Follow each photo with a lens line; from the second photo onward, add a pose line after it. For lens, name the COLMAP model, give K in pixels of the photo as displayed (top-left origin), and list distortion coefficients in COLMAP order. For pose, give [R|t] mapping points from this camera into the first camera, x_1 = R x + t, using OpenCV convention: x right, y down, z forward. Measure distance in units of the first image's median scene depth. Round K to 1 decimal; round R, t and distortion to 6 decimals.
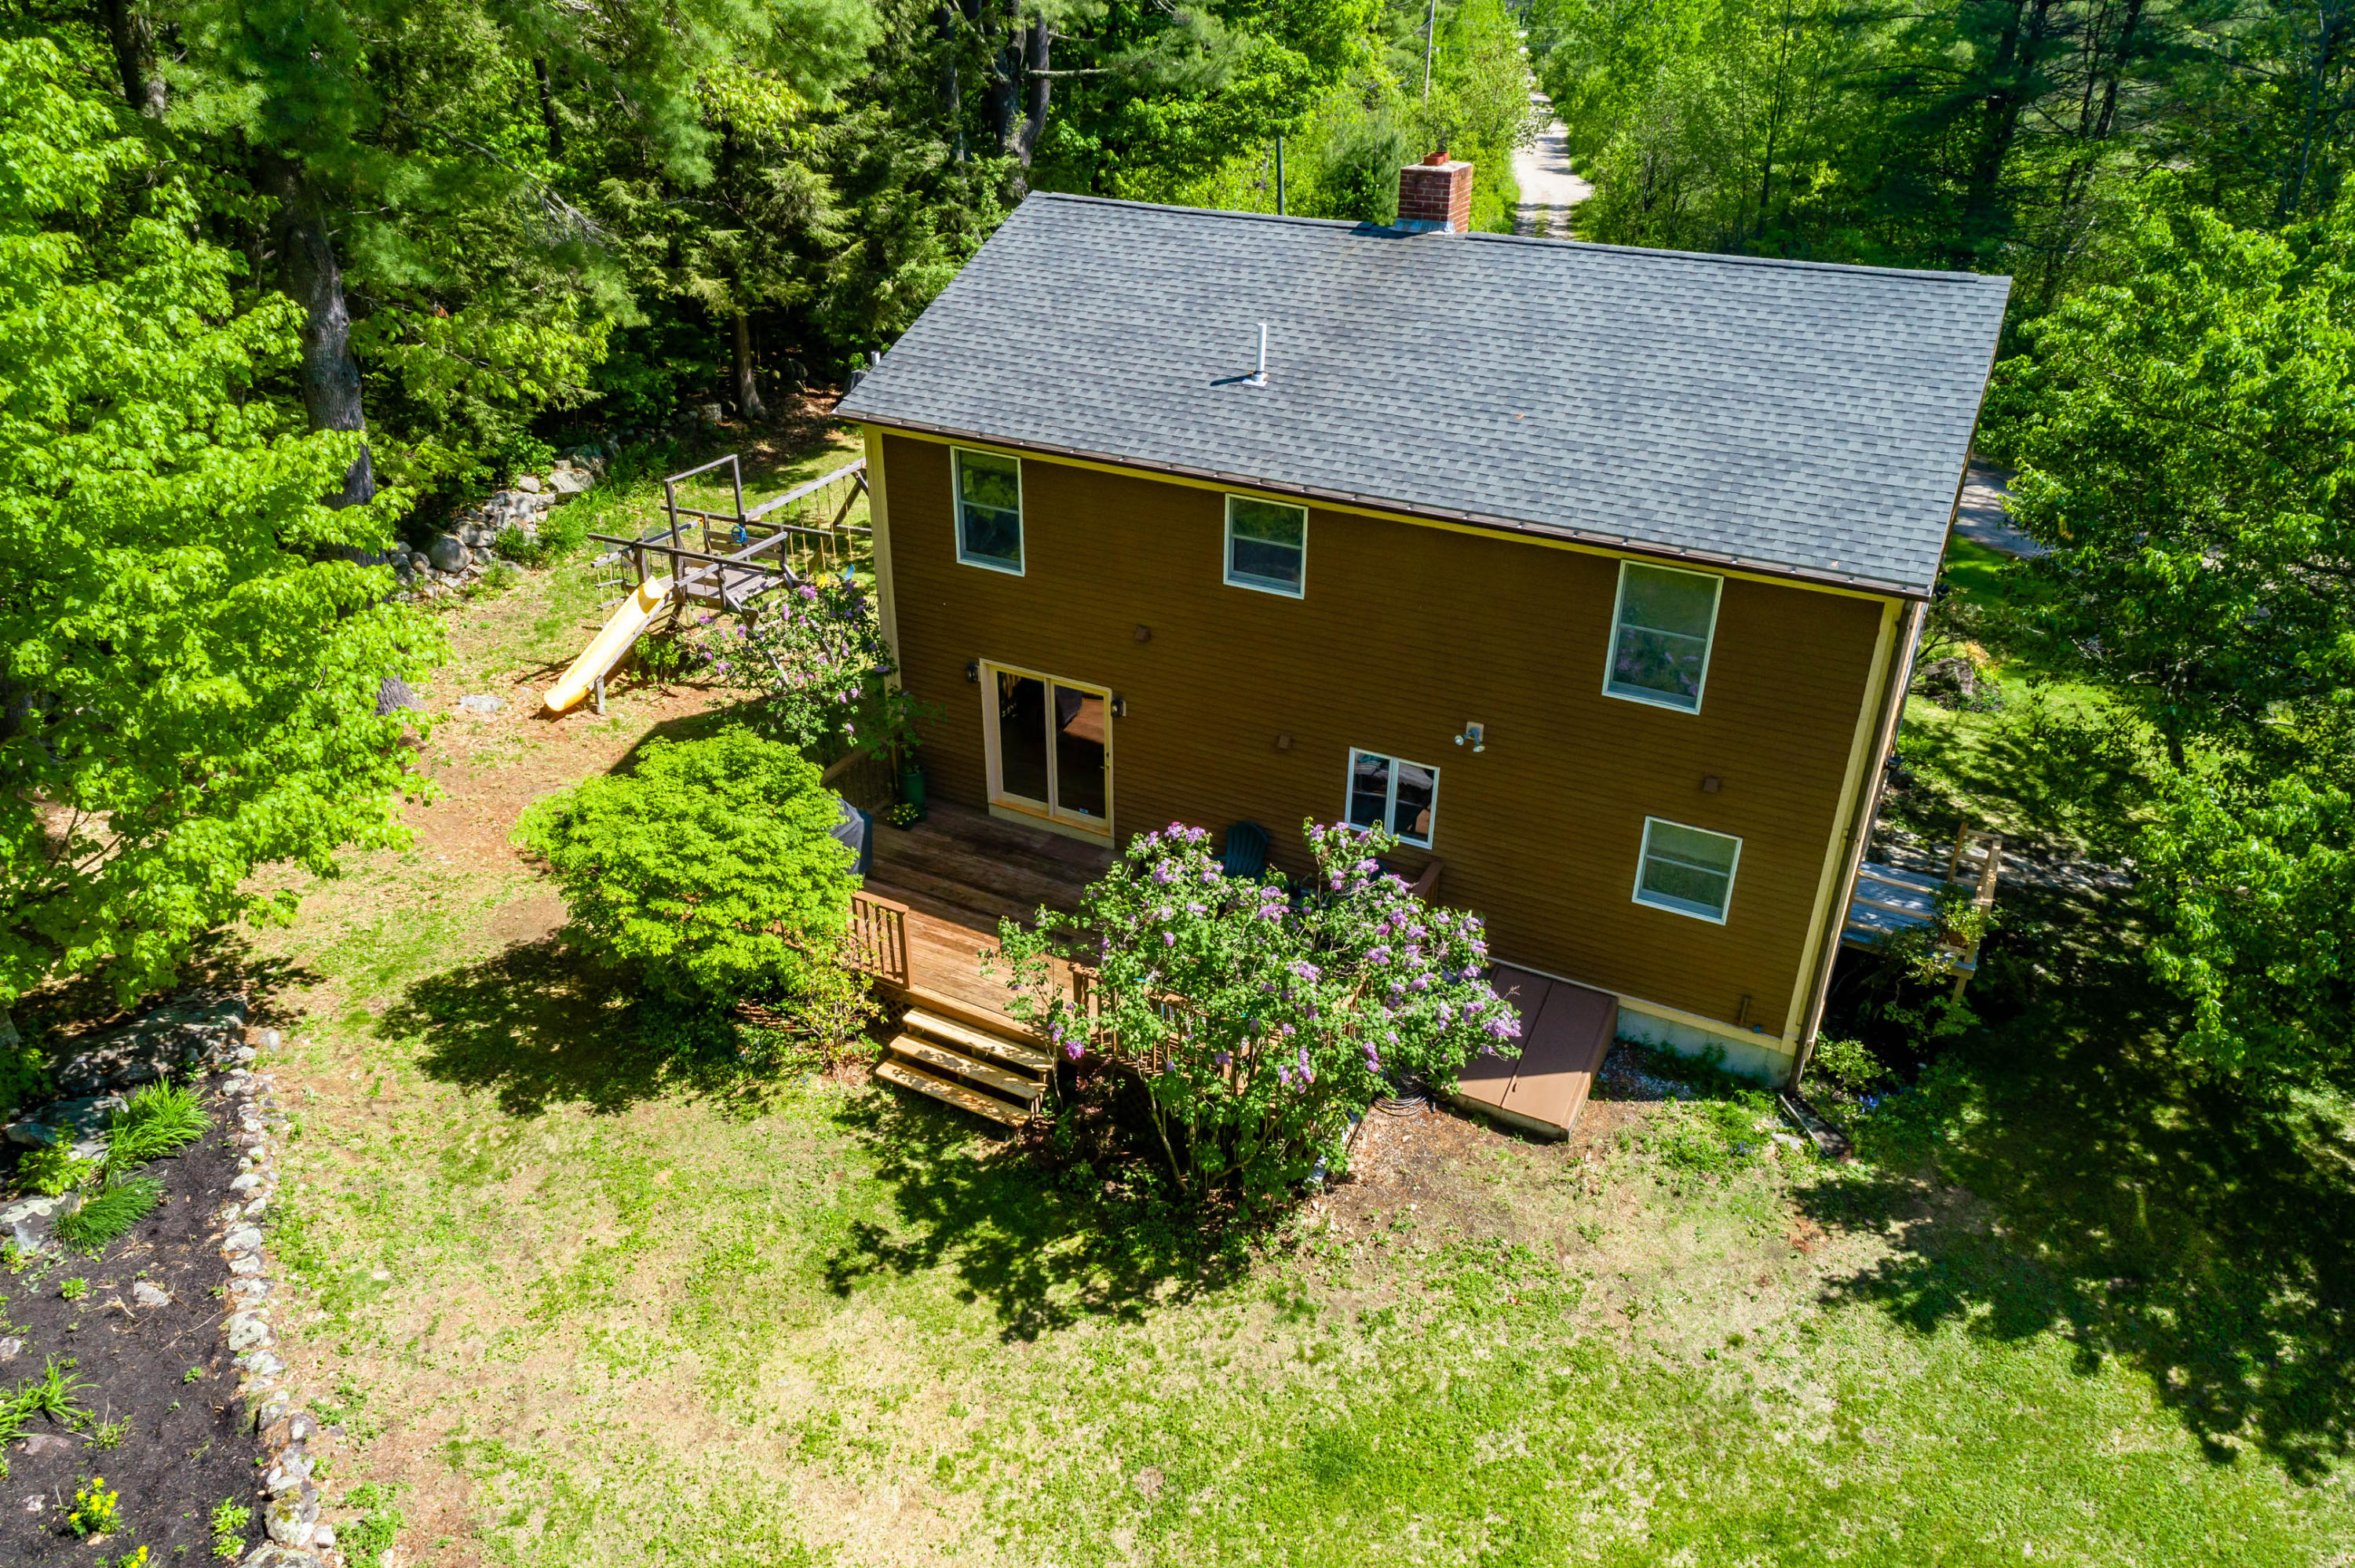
lens RADIAL K [[1578.6, 0, 1177.5], [0, 1578.6, 784.0], [0, 0, 1]] dist [-0.007195, 0.006066]
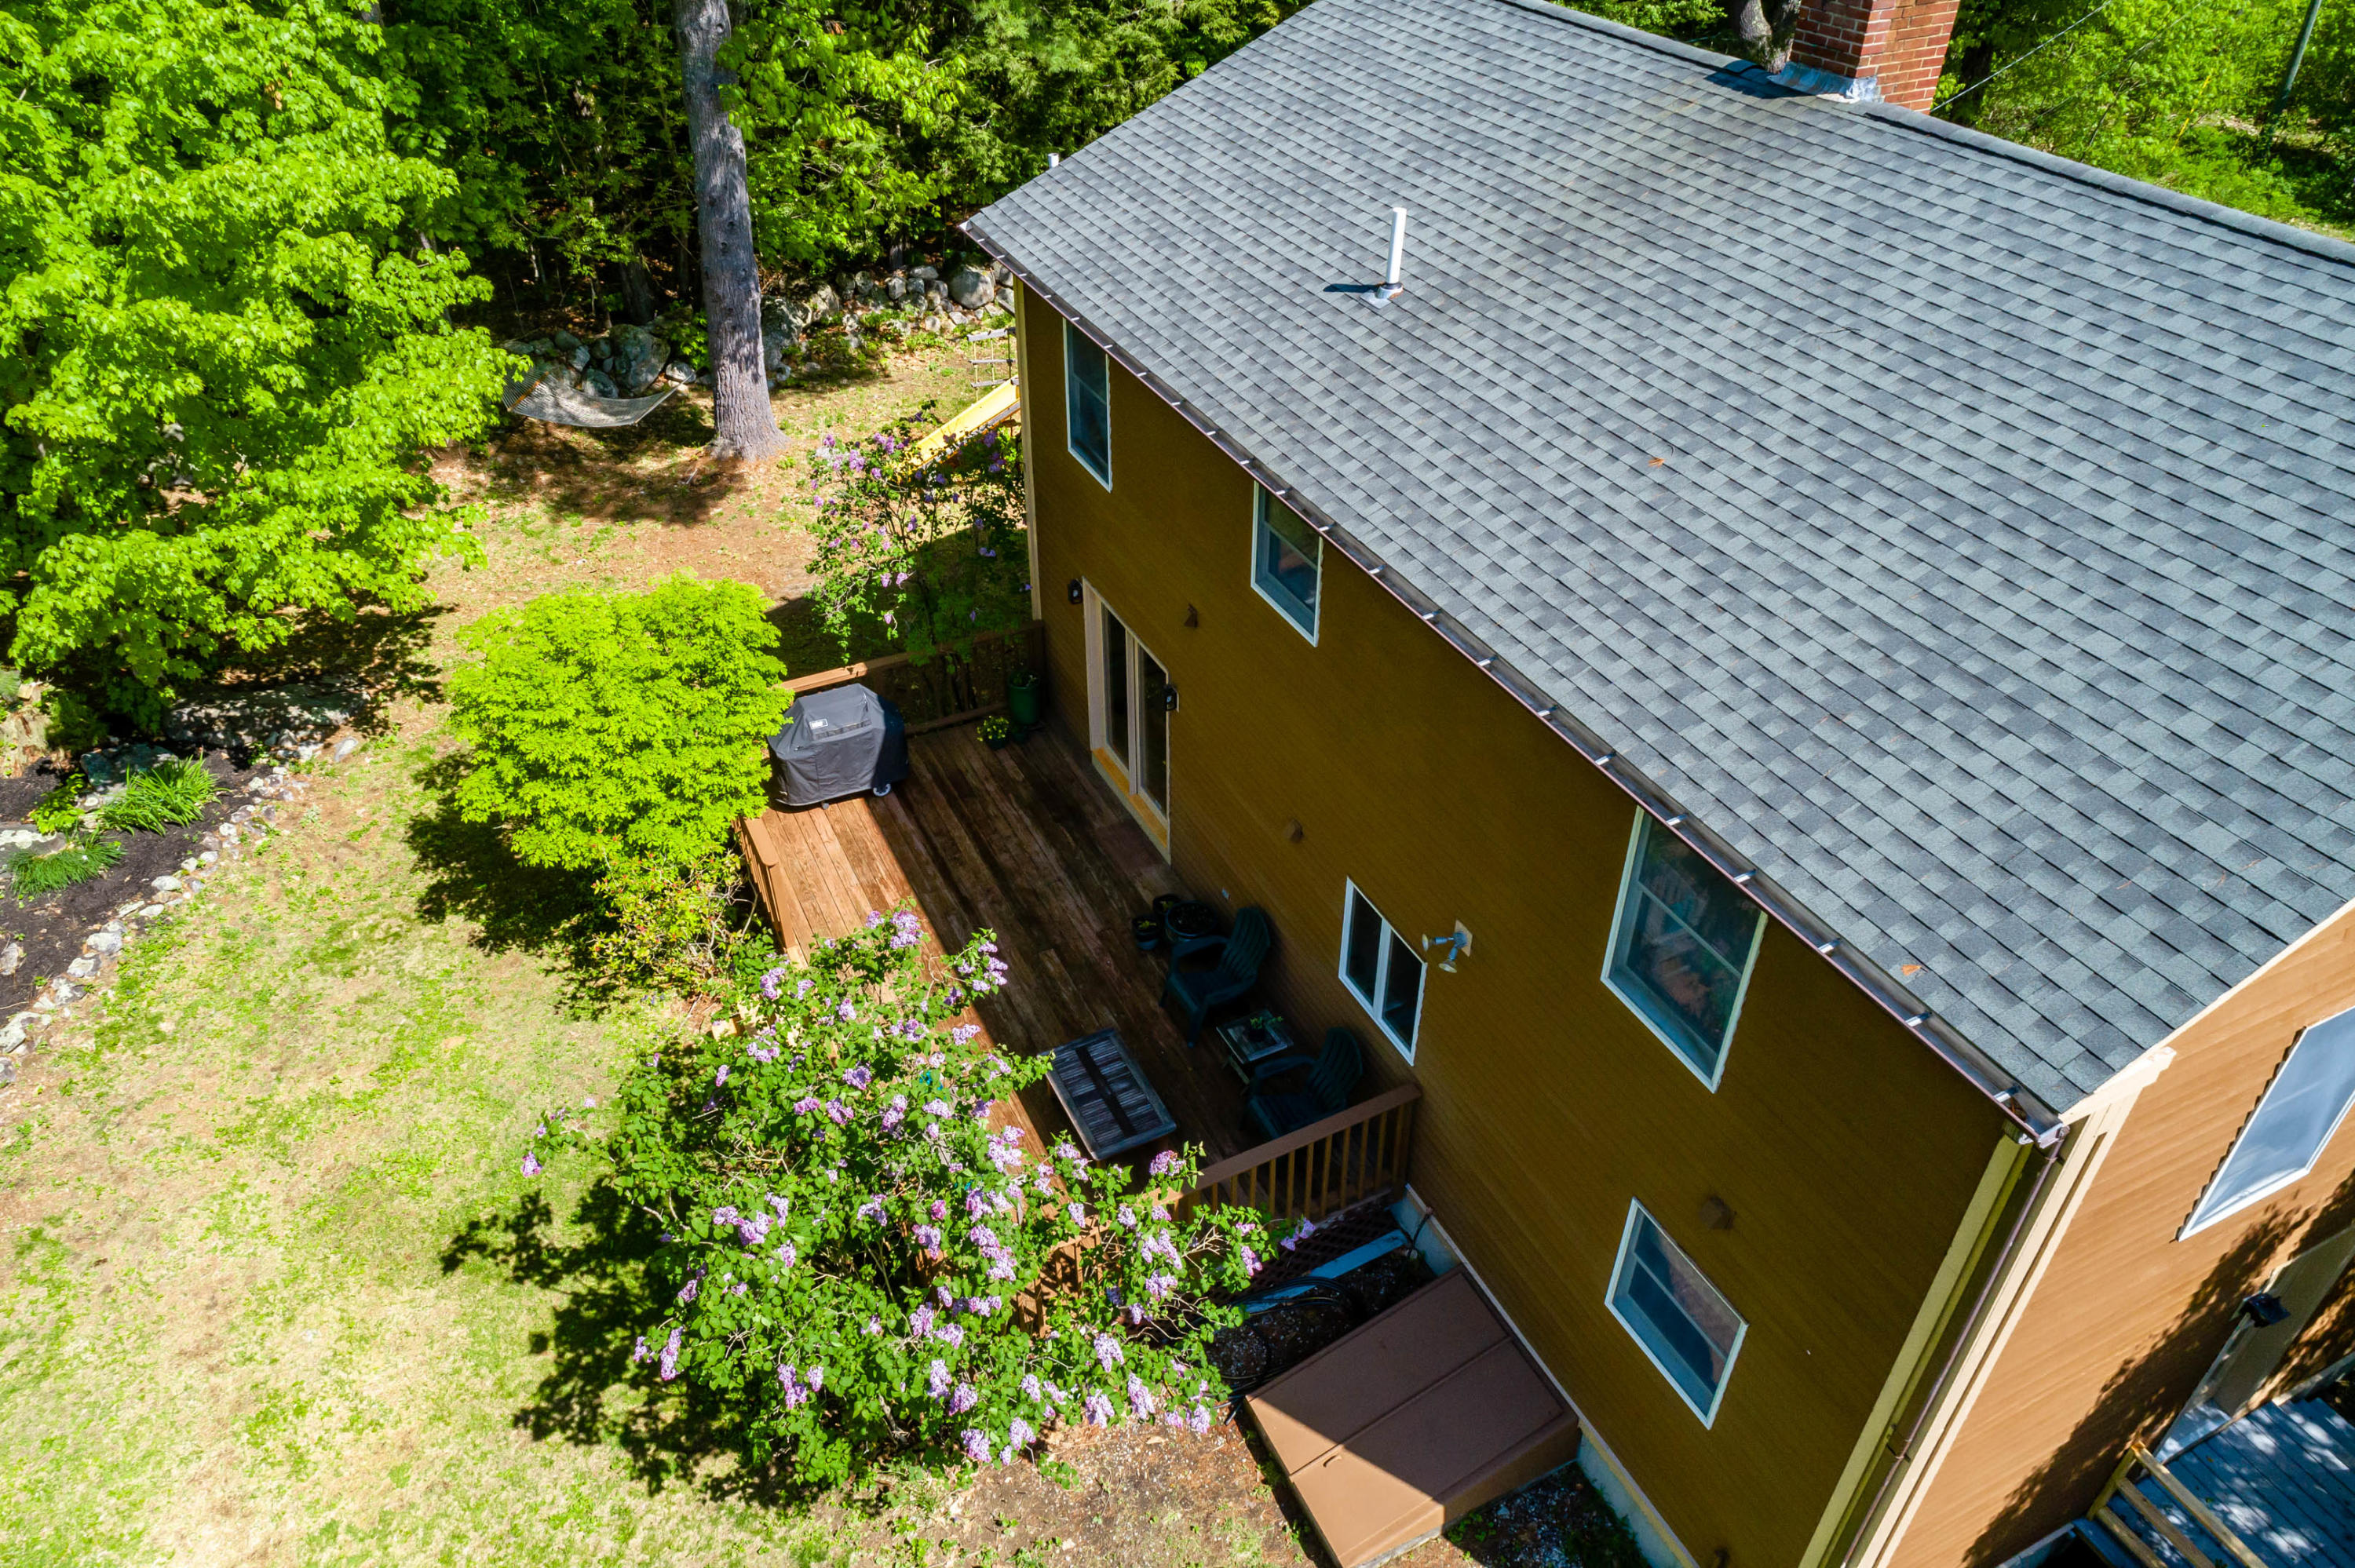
lens RADIAL K [[1581.6, 0, 1177.5], [0, 1581.6, 784.0], [0, 0, 1]] dist [0.000300, 0.001965]
pose [[0.806505, 0.348792, -0.477383, 0.373880], [-0.275626, 0.936143, 0.218326, -0.194862], [0.523049, -0.044502, 0.851140, 0.414558]]
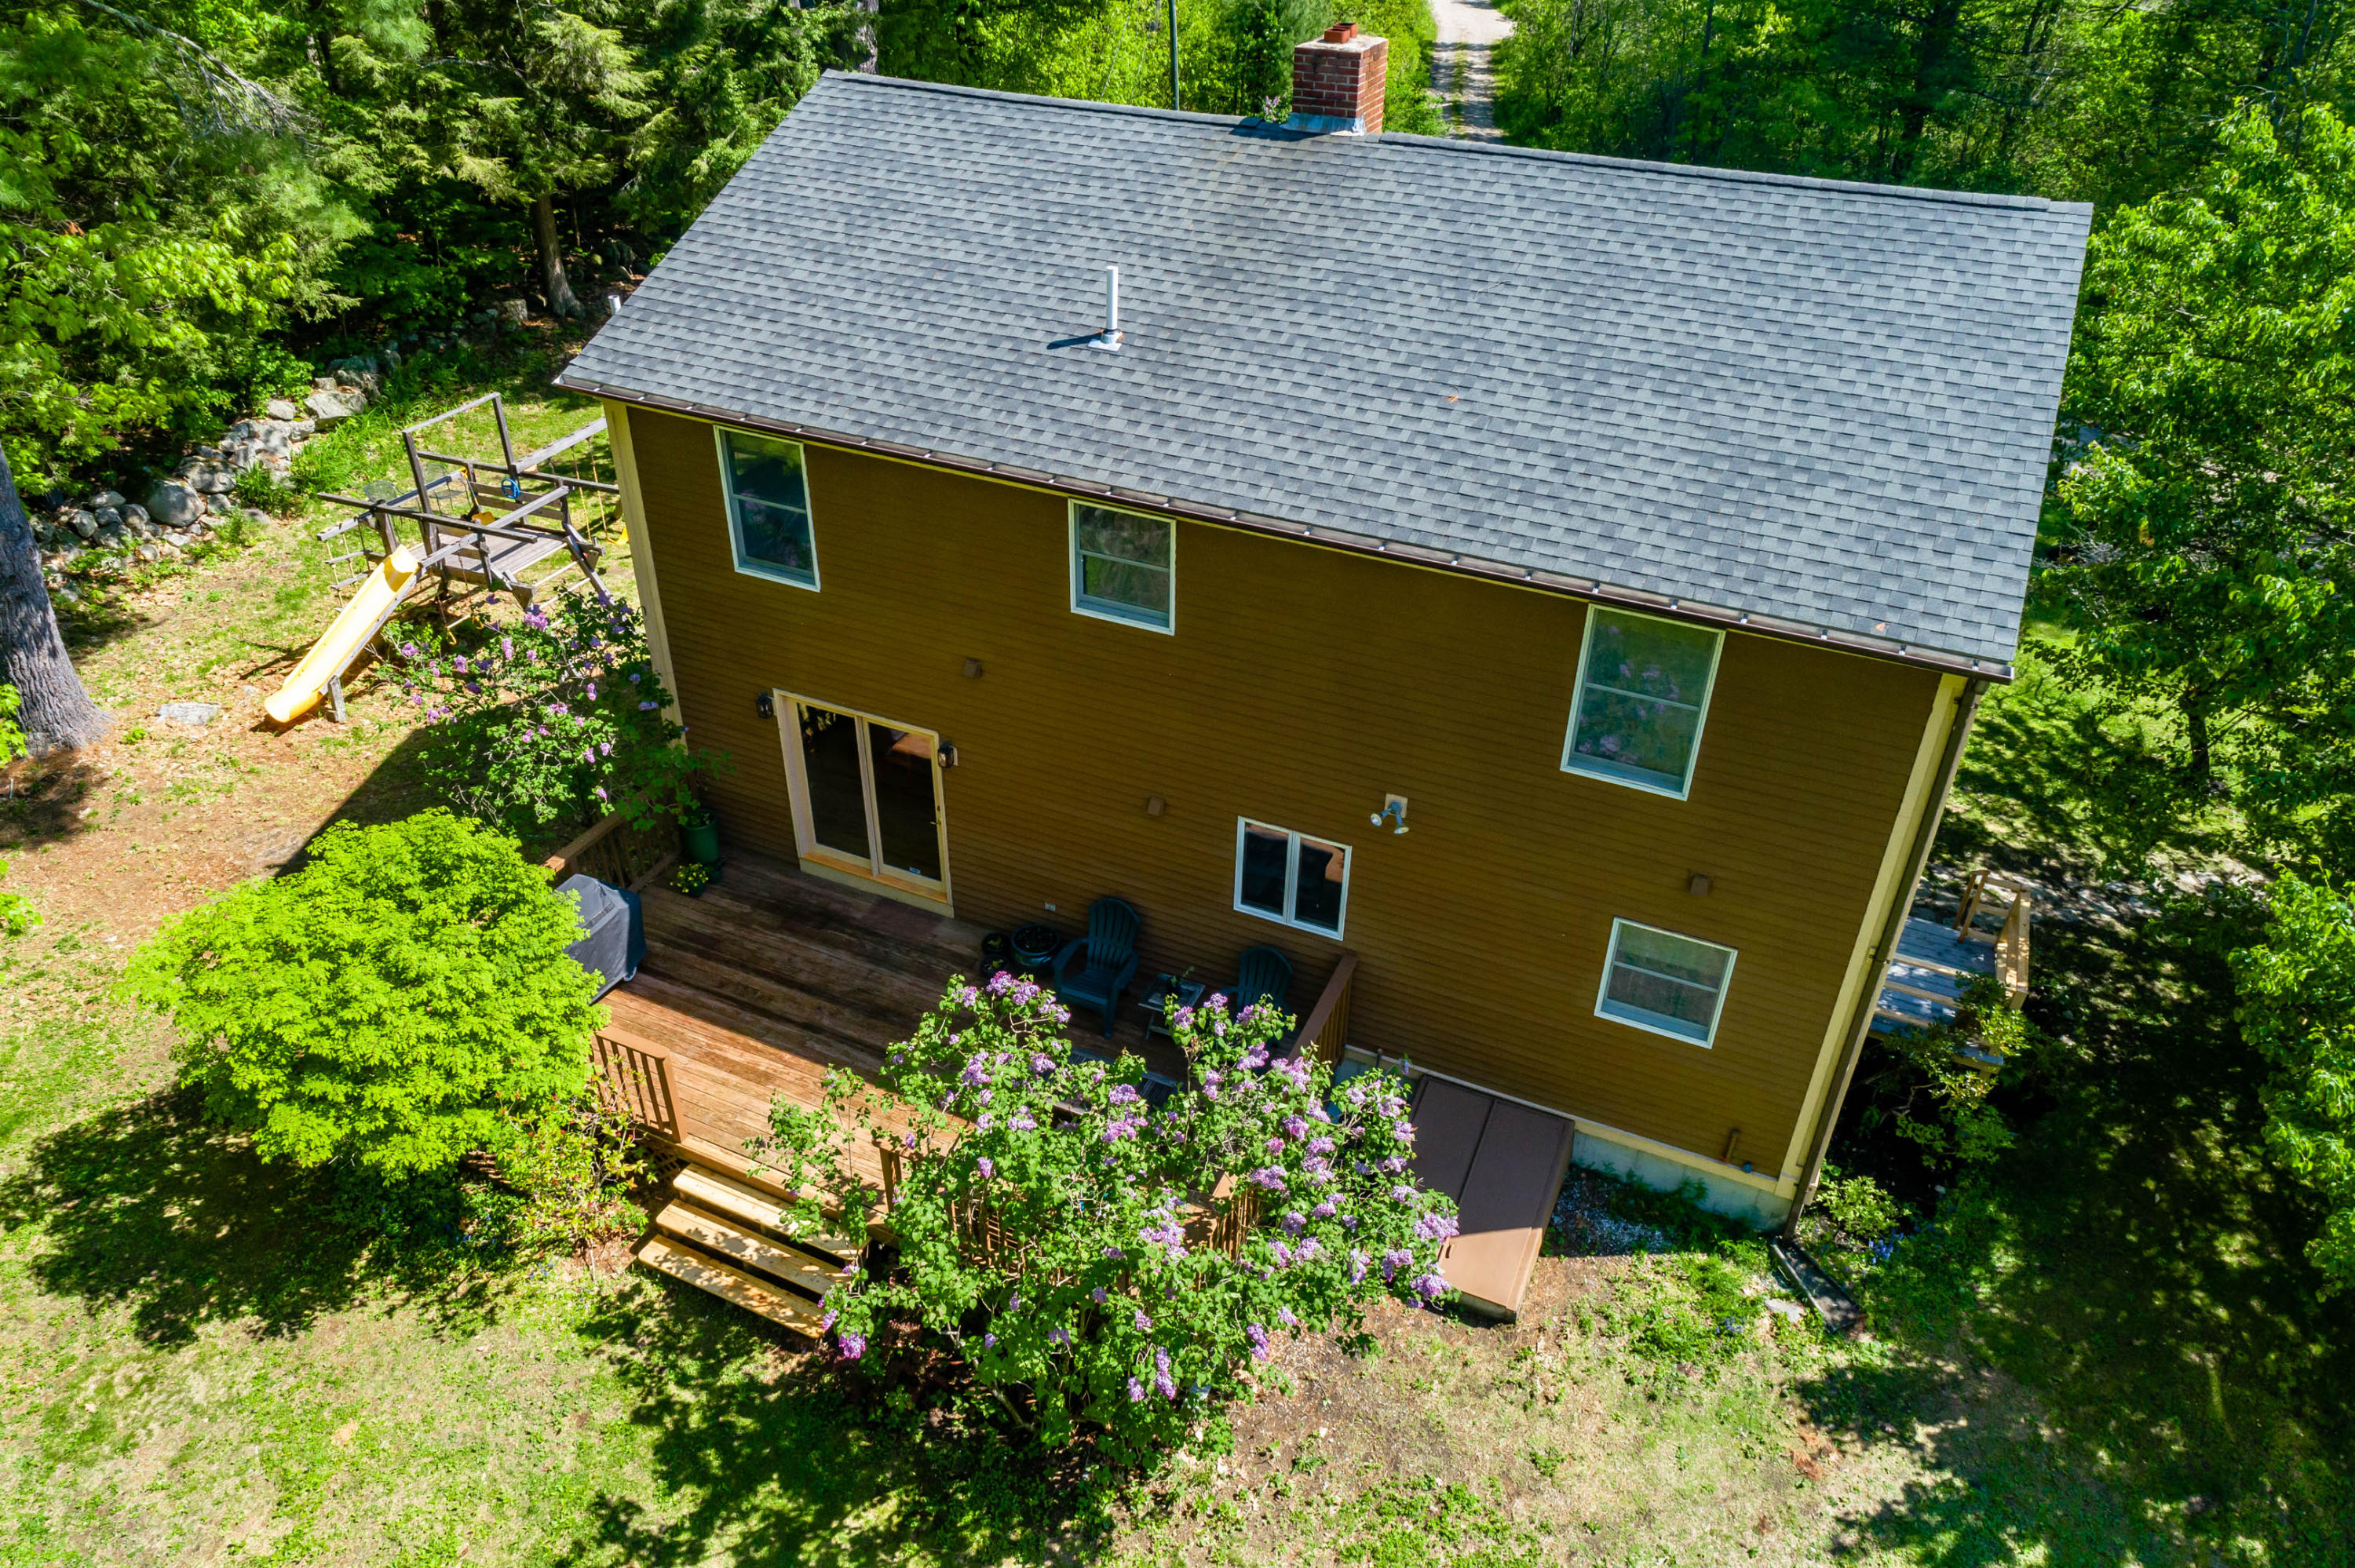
lens RADIAL K [[1578.6, 0, 1177.5], [0, 1578.6, 784.0], [0, 0, 1]] dist [-0.007195, 0.006066]
pose [[0.998483, -0.024175, 0.049464, 0.042624], [0.019494, 0.995473, 0.093019, -0.118496], [-0.051489, -0.091914, 0.994435, 0.233024]]
